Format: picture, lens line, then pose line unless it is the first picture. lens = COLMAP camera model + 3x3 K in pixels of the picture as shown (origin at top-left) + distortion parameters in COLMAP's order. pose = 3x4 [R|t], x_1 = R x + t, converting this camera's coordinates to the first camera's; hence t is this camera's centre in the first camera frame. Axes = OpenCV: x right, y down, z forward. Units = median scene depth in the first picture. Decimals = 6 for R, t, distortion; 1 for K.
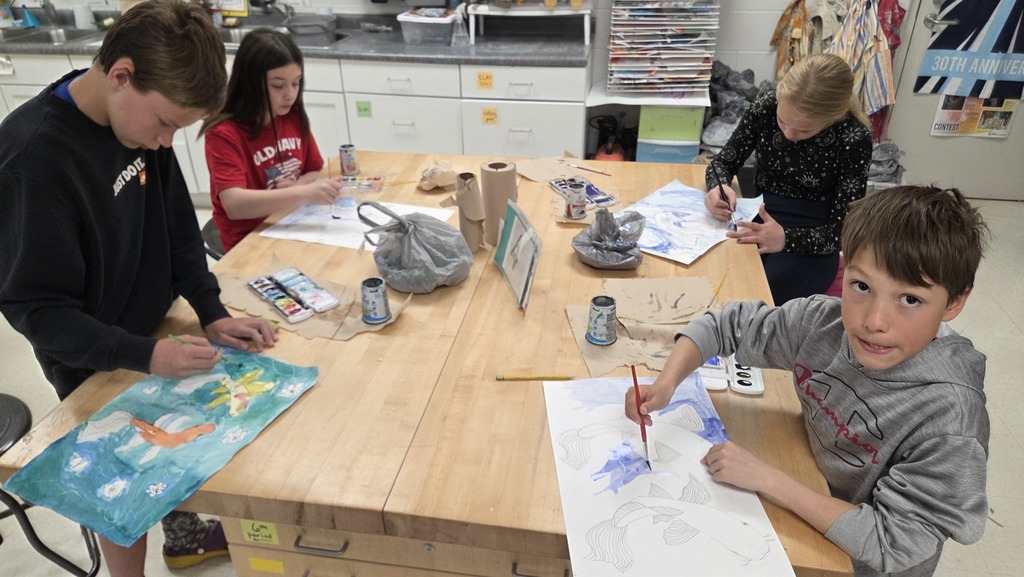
lens RADIAL K [[695.9, 0, 512.0], [0, 695.9, 288.5], [0, 0, 1]] dist [0.005936, -0.000925]
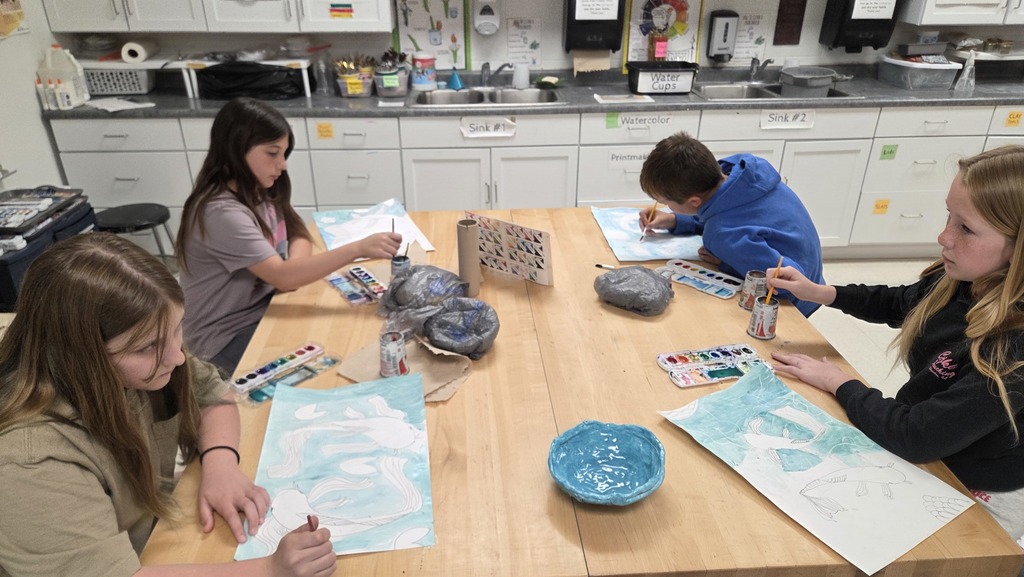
lens RADIAL K [[695.9, 0, 512.0], [0, 695.9, 288.5], [0, 0, 1]] dist [0.005936, -0.000925]
pose [[0.968111, -0.112108, 0.224040, -0.958488], [0.124489, 0.991337, -0.041878, -0.074002], [-0.217404, 0.068433, 0.973680, 0.100812]]
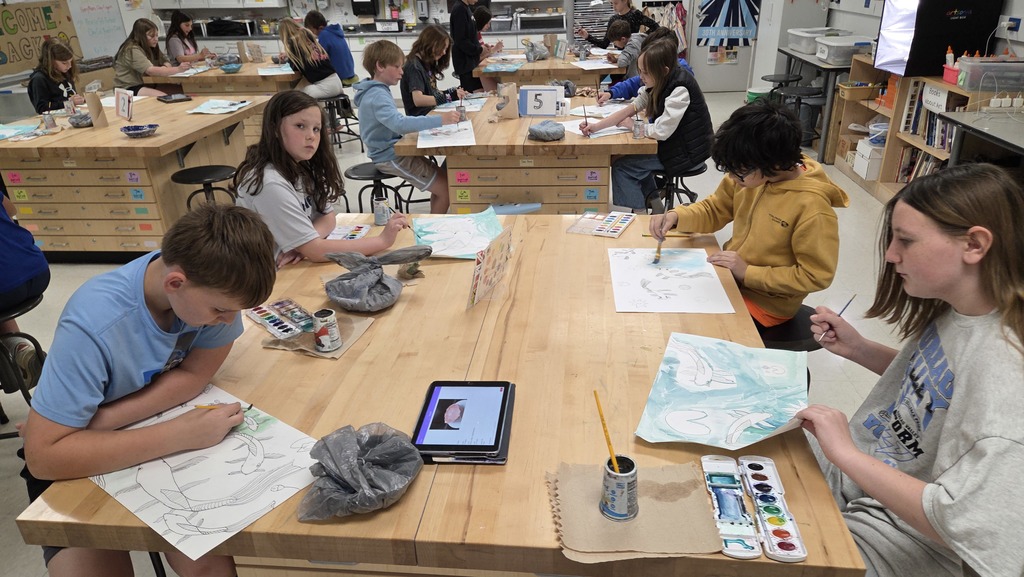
lens RADIAL K [[695.9, 0, 512.0], [0, 695.9, 288.5], [0, 0, 1]] dist [0.005936, -0.000925]
pose [[0.993779, -0.067035, 0.088931, -0.342062], [0.073426, 0.994795, -0.070653, 0.705426], [-0.083732, 0.076743, 0.993529, -1.325300]]
